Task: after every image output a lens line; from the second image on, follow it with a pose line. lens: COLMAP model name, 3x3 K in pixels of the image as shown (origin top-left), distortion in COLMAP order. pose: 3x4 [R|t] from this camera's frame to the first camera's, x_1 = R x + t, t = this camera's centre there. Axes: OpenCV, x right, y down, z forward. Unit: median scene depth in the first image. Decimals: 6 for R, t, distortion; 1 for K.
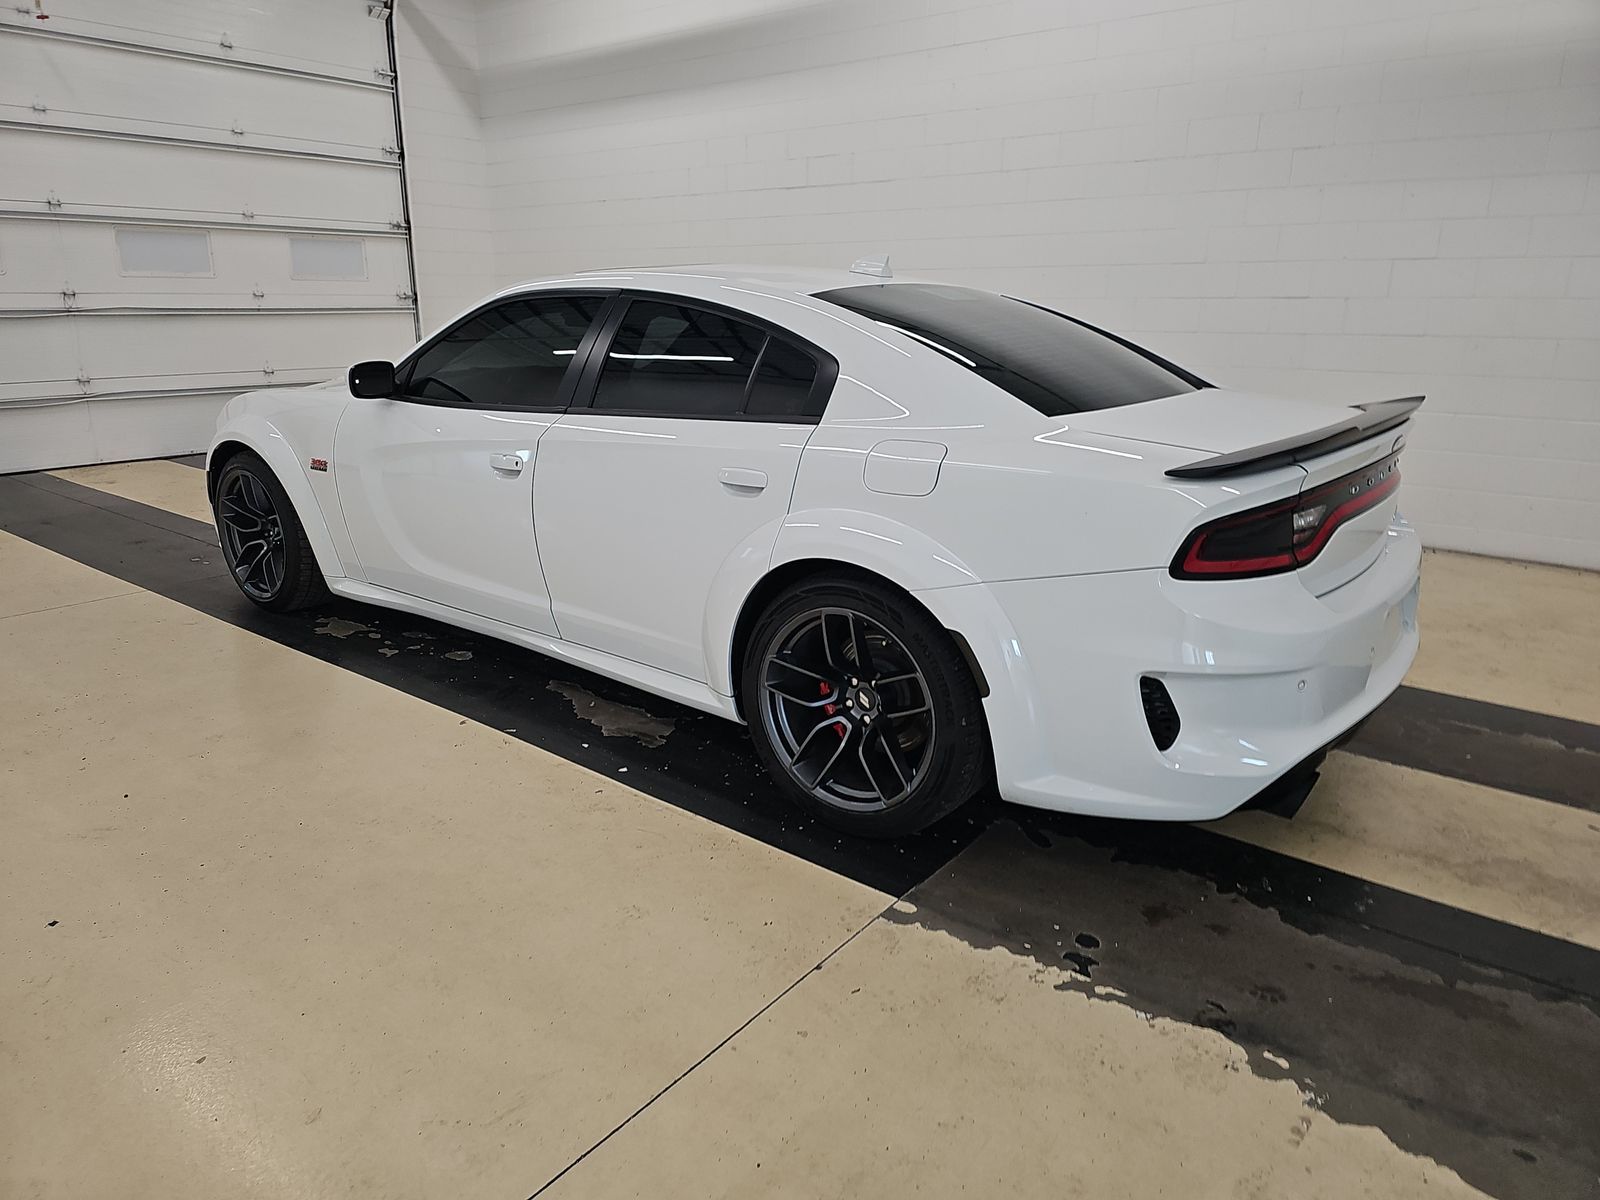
lens RADIAL K [[1045.4, 0, 809.3], [0, 1045.4, 568.0], [0, 0, 1]] dist [0.037695, -0.041207]
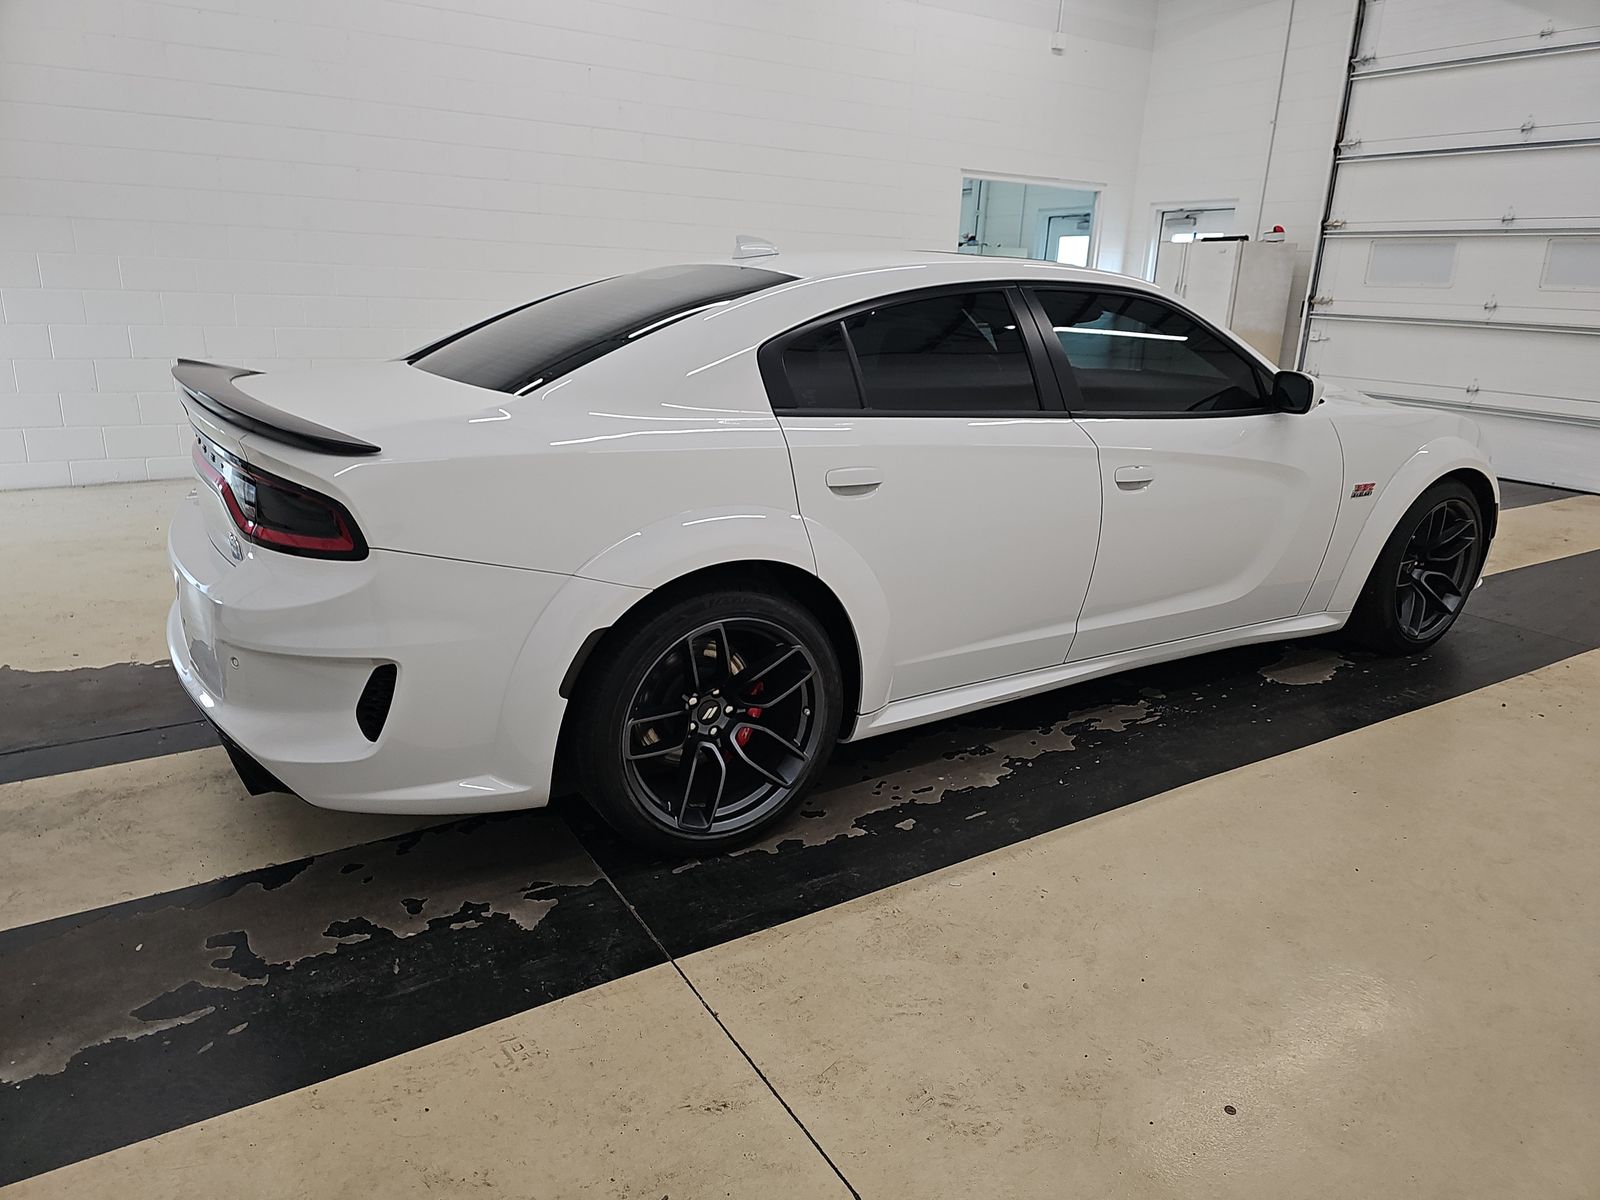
lens RADIAL K [[1045.4, 0, 809.3], [0, 1045.4, 568.0], [0, 0, 1]] dist [0.037695, -0.041207]
pose [[-0.336929, 0.230190, -0.912957, 1.012587], [-0.266206, 0.906798, 0.326881, -0.363028], [0.903113, 0.353171, -0.244249, 1.427426]]
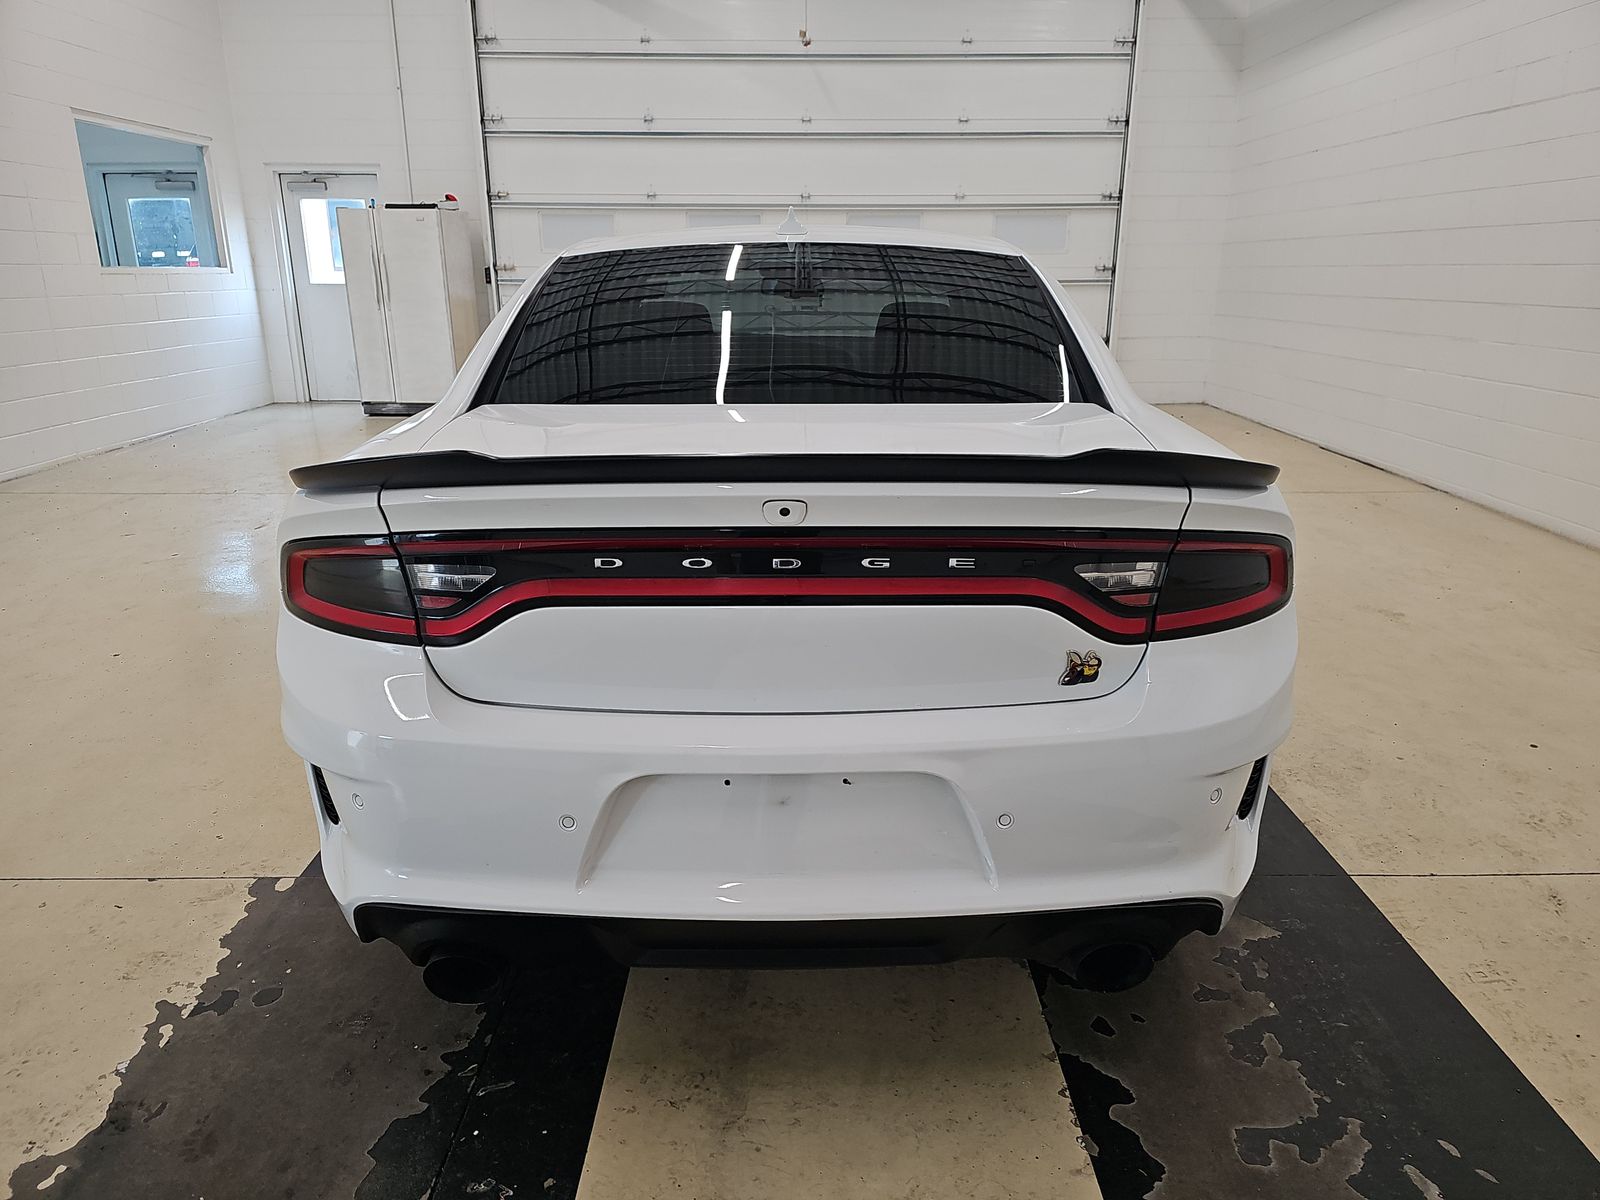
lens RADIAL K [[1066.5, 0, 798.0], [0, 1066.5, 549.2], [0, 0, 1]] dist [0.043012, -0.048957]
pose [[0.621735, 0.191522, -0.759450, 0.781332], [-0.191198, 0.977420, 0.089964, -0.115208], [0.759532, 0.089272, 0.644315, 0.500185]]
